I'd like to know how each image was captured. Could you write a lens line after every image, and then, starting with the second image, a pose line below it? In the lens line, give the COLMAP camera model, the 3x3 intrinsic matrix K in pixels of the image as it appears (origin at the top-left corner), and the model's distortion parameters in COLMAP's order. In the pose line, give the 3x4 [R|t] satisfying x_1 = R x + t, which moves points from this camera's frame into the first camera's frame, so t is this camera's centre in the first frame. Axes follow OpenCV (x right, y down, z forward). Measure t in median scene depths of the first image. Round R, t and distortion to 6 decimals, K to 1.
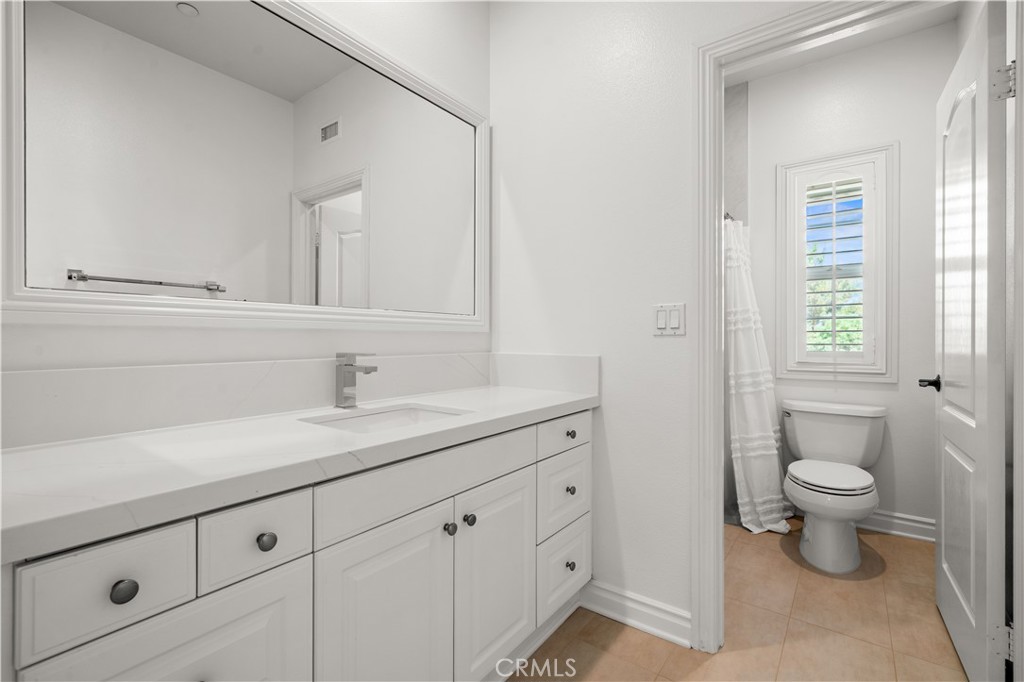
lens RADIAL K [[454.9, 0, 512.0], [0, 454.9, 341.0], [0, 0, 1]] dist [0.000633, -0.000194]
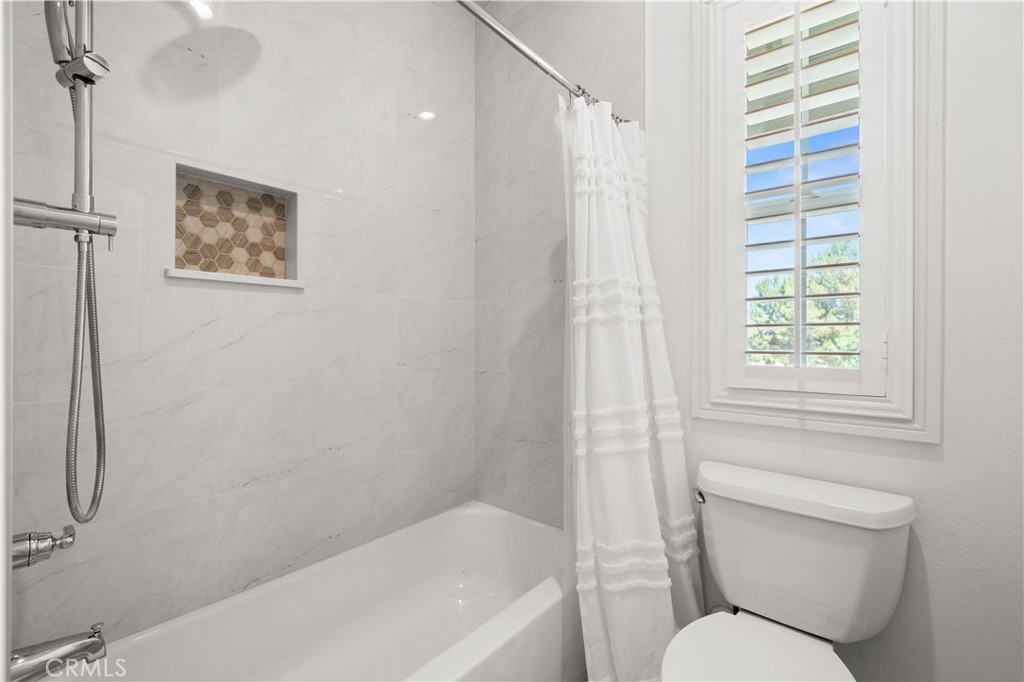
lens RADIAL K [[454.9, 0, 512.0], [0, 454.9, 341.0], [0, 0, 1]] dist [0.000633, -0.000194]
pose [[0.998518, 0.000017, -0.054414, 0.439231], [-0.000139, 0.999997, -0.002243, -0.003447], [0.054414, 0.002248, 0.998516, 0.516475]]
